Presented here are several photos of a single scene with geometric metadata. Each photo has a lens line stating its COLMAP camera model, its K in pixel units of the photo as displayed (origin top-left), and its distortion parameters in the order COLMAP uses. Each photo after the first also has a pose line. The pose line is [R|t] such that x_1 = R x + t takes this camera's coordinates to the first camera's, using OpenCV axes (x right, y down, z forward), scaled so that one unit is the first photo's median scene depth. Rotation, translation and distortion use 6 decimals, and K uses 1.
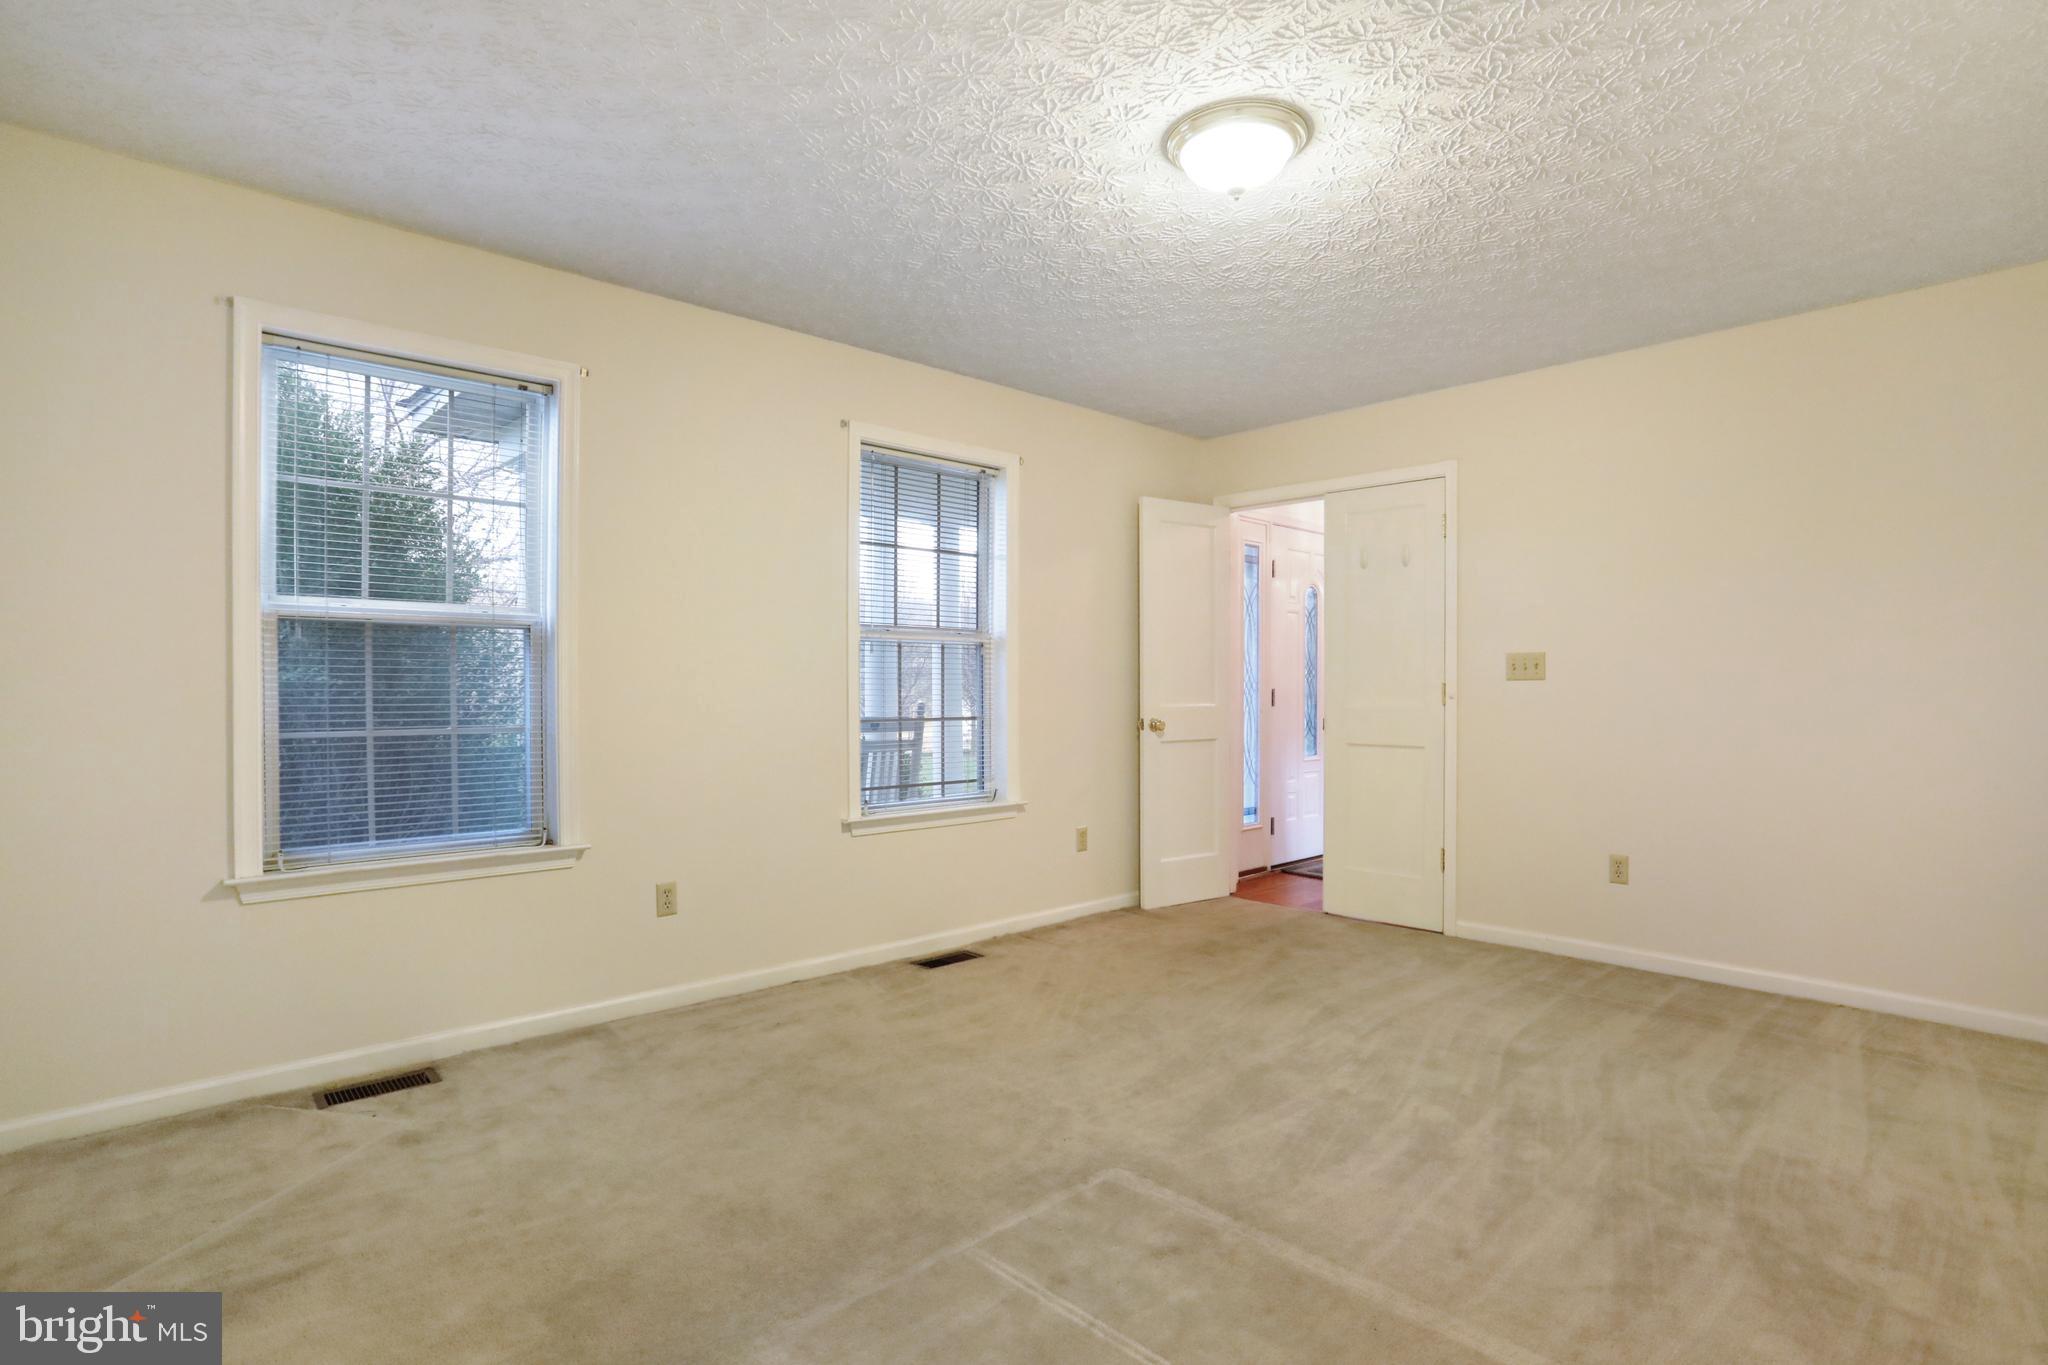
lens RADIAL K [[1042.8, 0, 1040.3], [0, 1042.8, 685.8], [0, 0, 1]] dist [-0.000994, 0.000046]
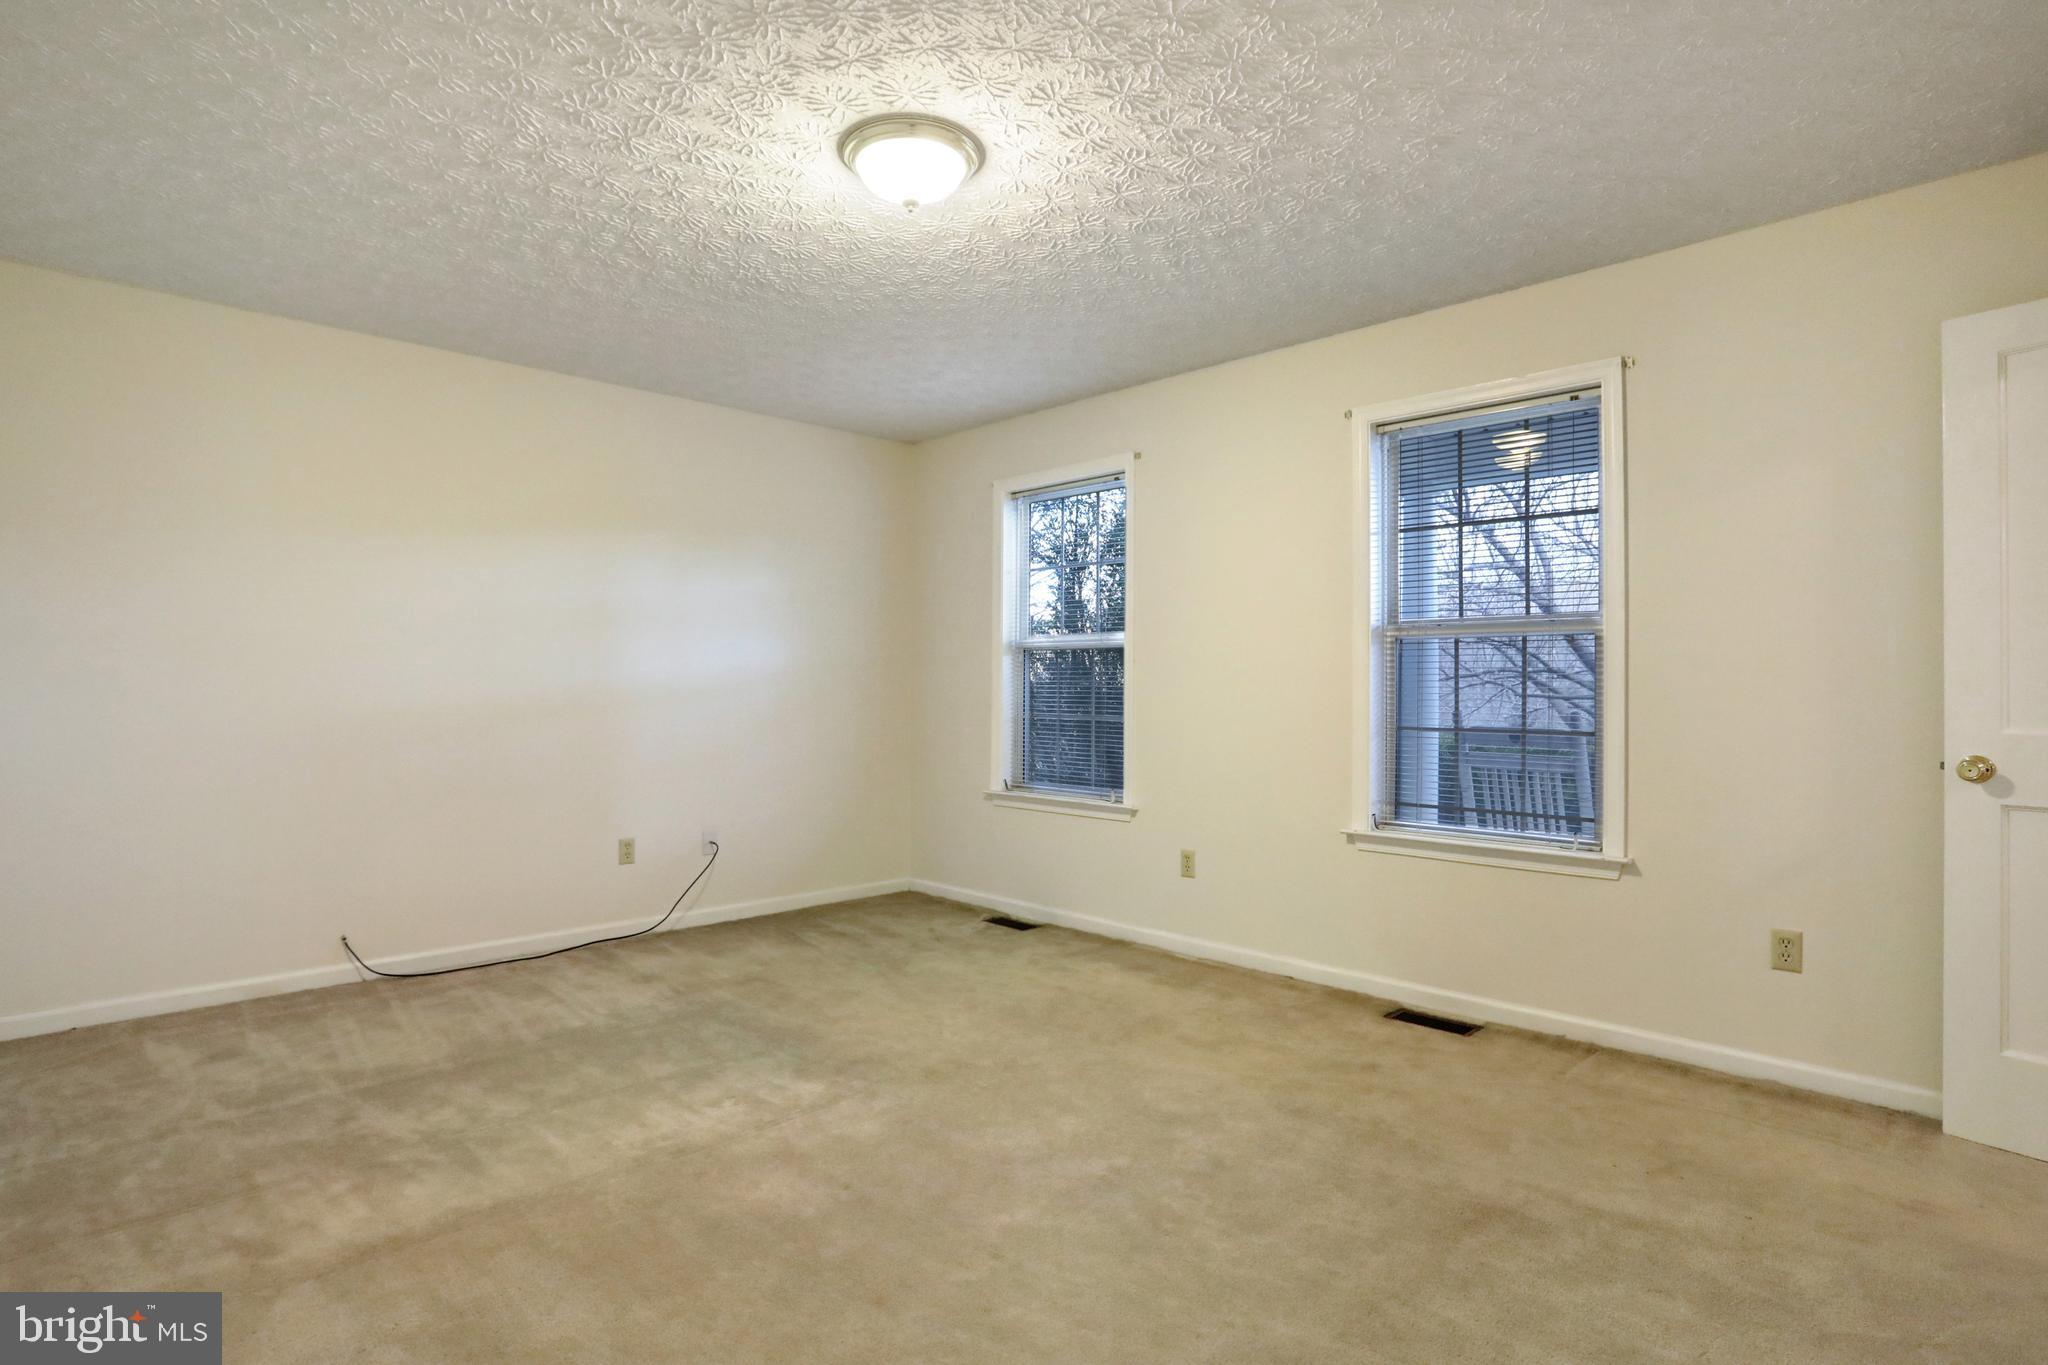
lens RADIAL K [[1022.9, 0, 1028.7], [0, 1022.9, 674.6], [0, 0, 1]] dist [-0.041716, 0.008813]
pose [[0.035240, -0.014376, -0.999275, 0.710782], [-0.004192, 0.999886, -0.014533, 0.001653], [0.999370, 0.004701, 0.035176, 0.661428]]
